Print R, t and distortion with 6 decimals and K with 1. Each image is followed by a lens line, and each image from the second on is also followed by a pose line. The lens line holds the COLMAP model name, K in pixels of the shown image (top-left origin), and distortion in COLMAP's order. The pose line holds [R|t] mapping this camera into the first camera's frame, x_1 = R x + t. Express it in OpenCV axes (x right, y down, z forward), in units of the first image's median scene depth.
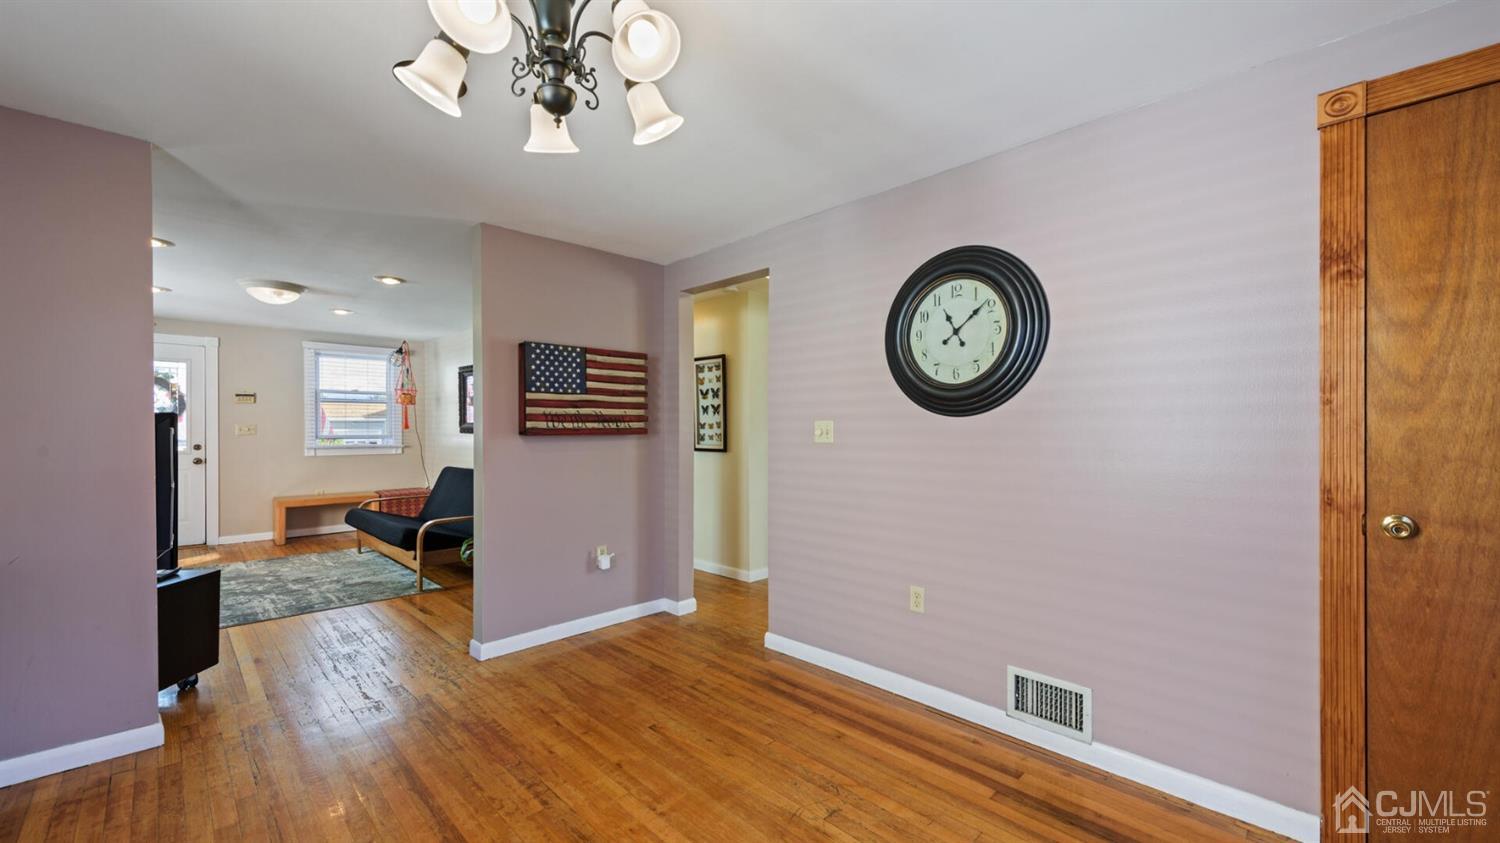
lens RADIAL K [[594.6, 0, 755.8], [0, 594.6, 433.0], [0, 0, 1]] dist [0.012580, -0.001470]
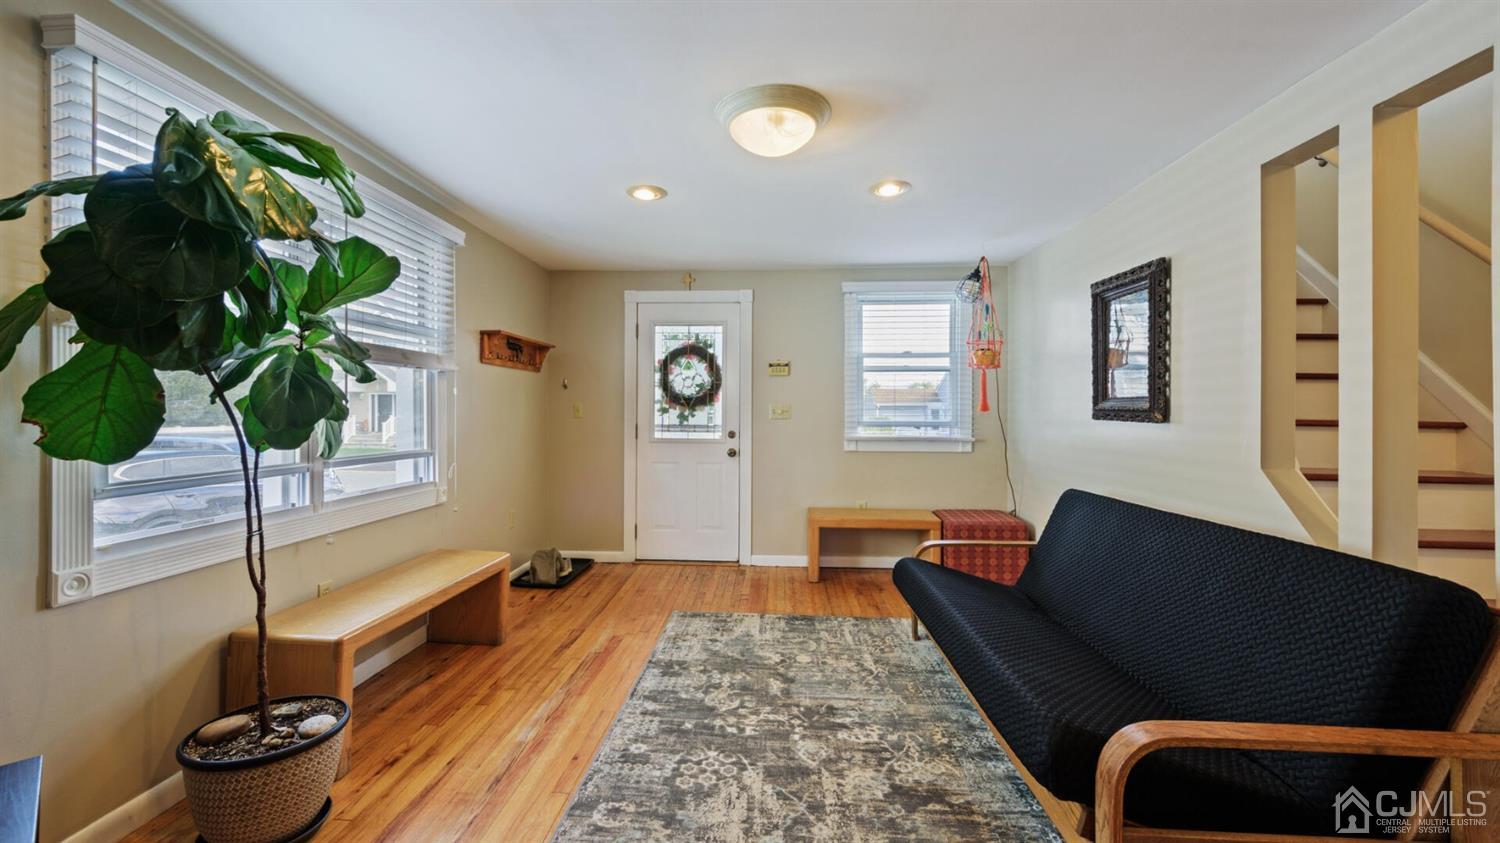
lens RADIAL K [[594.6, 0, 745.5], [0, 594.6, 416.5], [0, 0, 1]] dist [0.012580, -0.001470]
pose [[0.663266, 0.006424, -0.748356, -0.405101], [-0.008520, 0.999963, 0.001033, -0.000555], [0.748336, 0.005691, 0.663296, 0.588843]]
